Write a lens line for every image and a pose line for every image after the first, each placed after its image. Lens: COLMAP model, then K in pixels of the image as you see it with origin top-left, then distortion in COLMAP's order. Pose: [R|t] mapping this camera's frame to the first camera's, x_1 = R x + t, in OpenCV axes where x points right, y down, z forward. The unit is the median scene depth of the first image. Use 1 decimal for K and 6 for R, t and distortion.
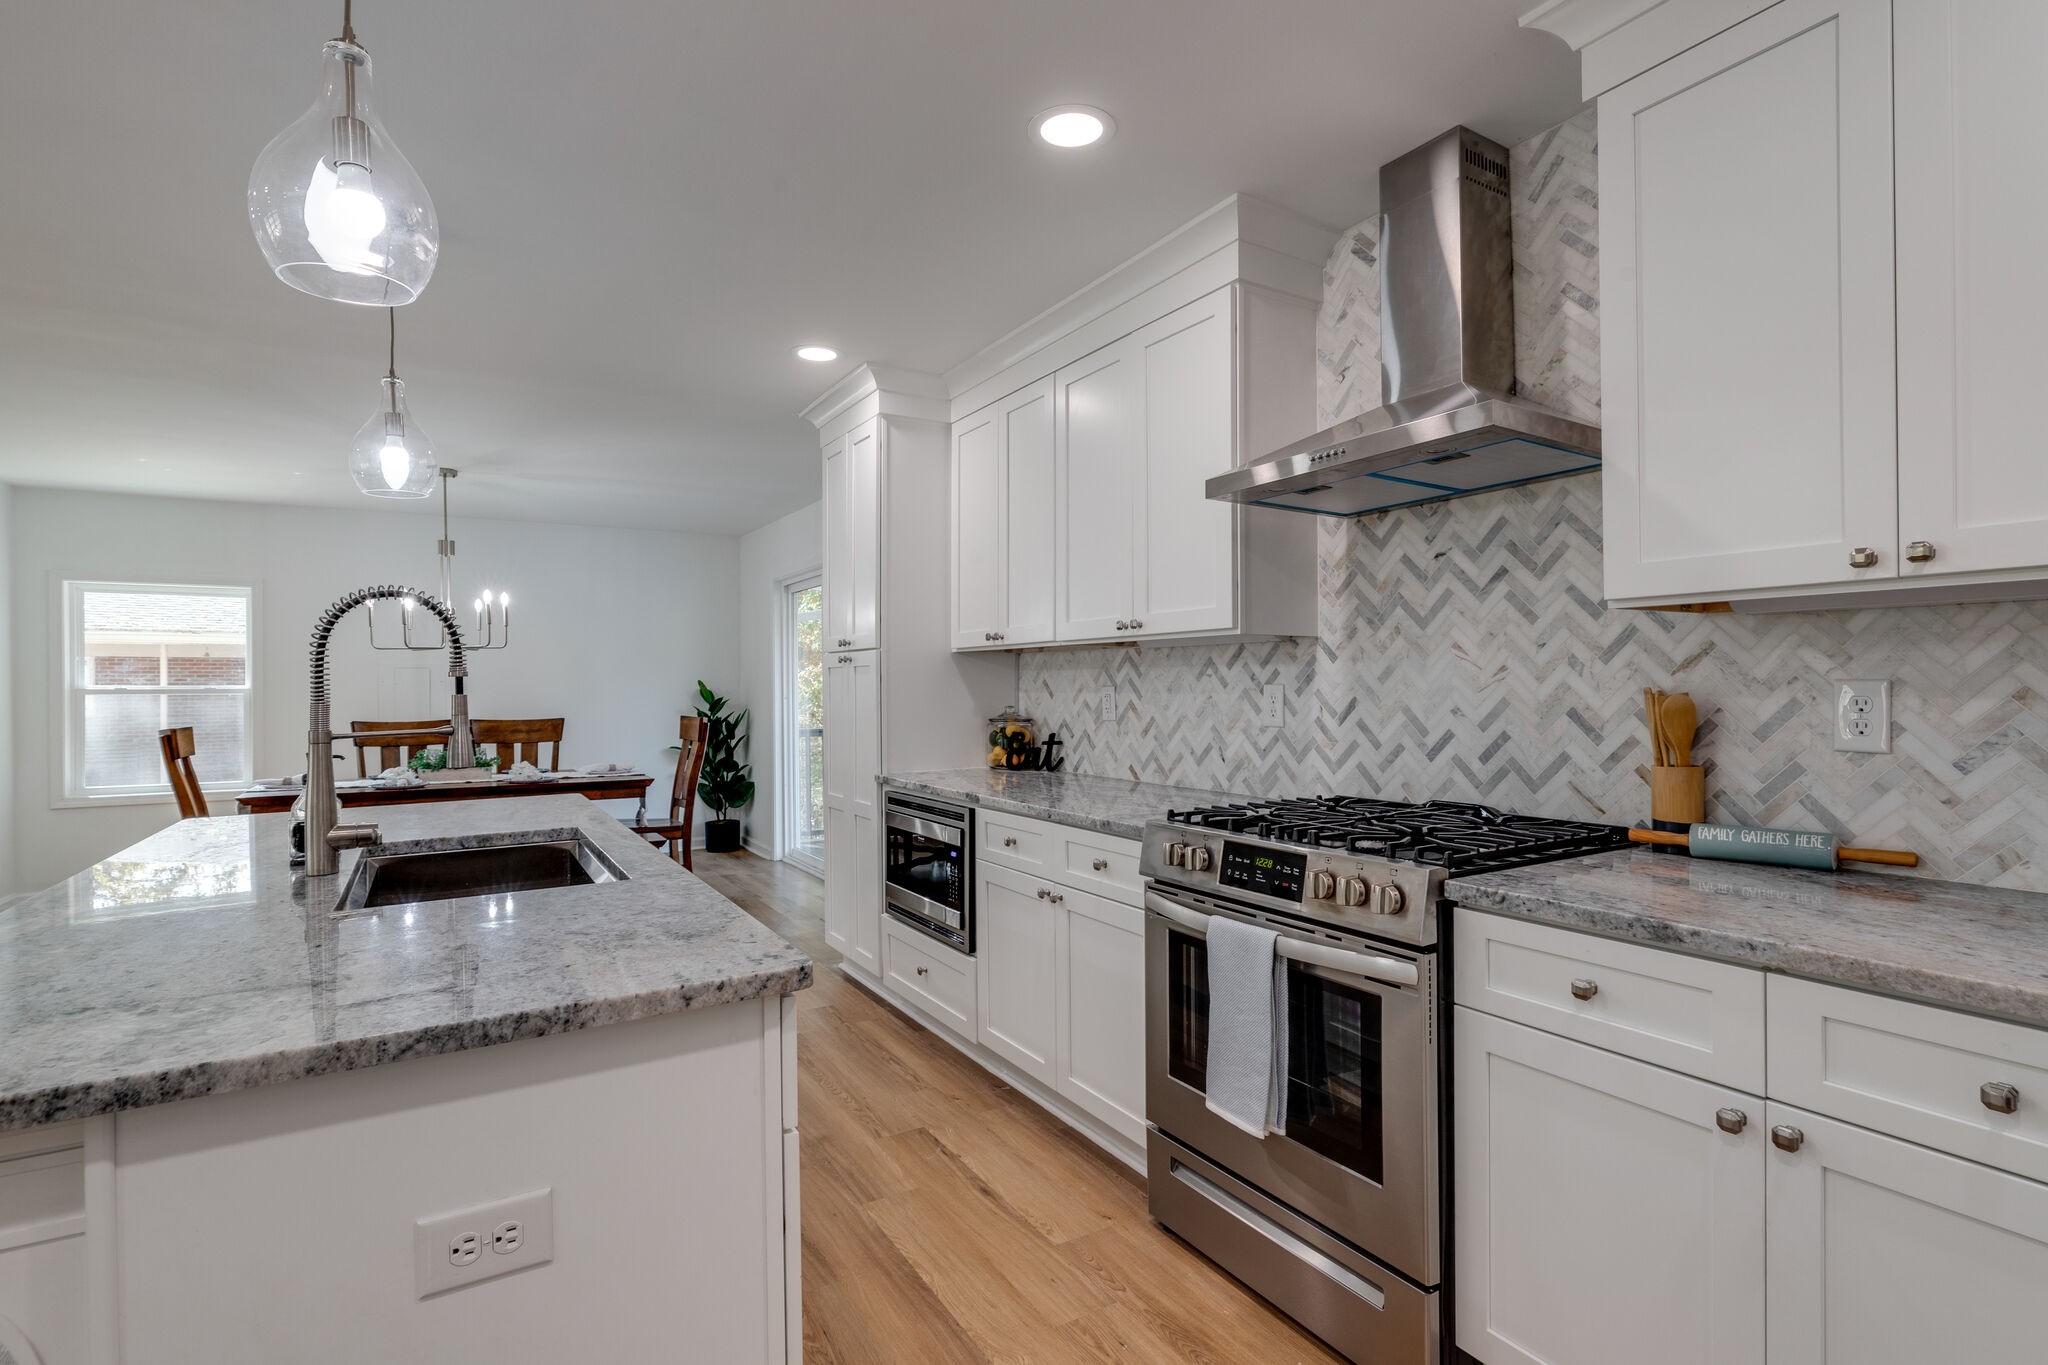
lens RADIAL K [[1015.4, 0, 1024.0], [0, 1015.4, 682.5], [0, 0, 1]] dist [-0.001485, -0.000209]
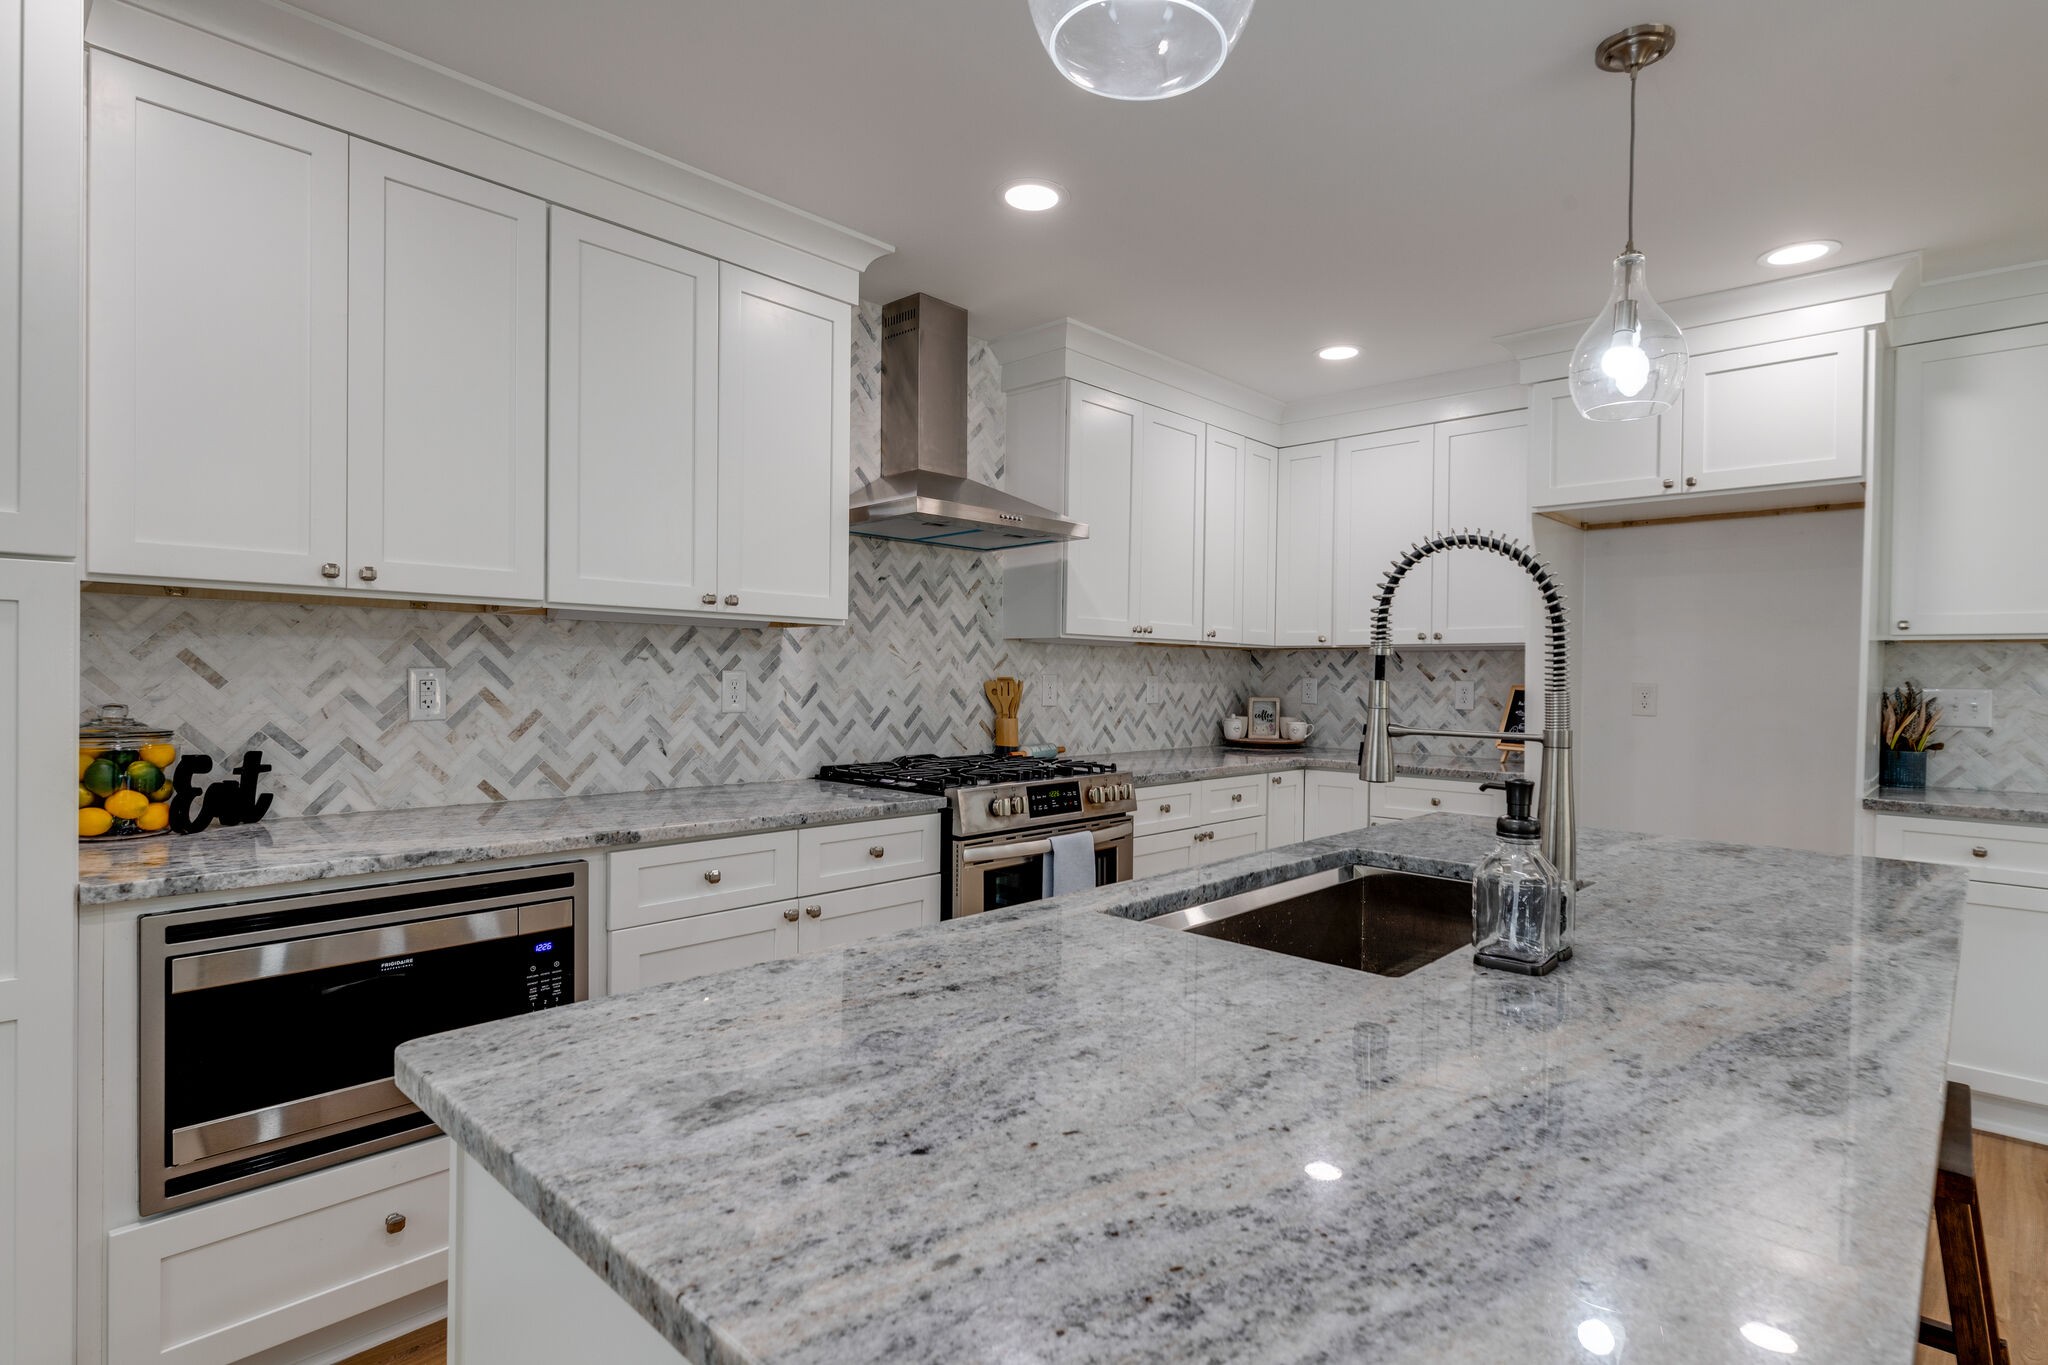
lens RADIAL K [[1015.4, 0, 1024.0], [0, 1015.4, 682.5], [0, 0, 1]] dist [-0.001485, -0.000209]
pose [[-0.279297, 0.003833, 0.960197, -0.866170], [-0.007658, 0.999951, -0.006220, 0.019228], [-0.960174, -0.009091, -0.279254, 1.083725]]
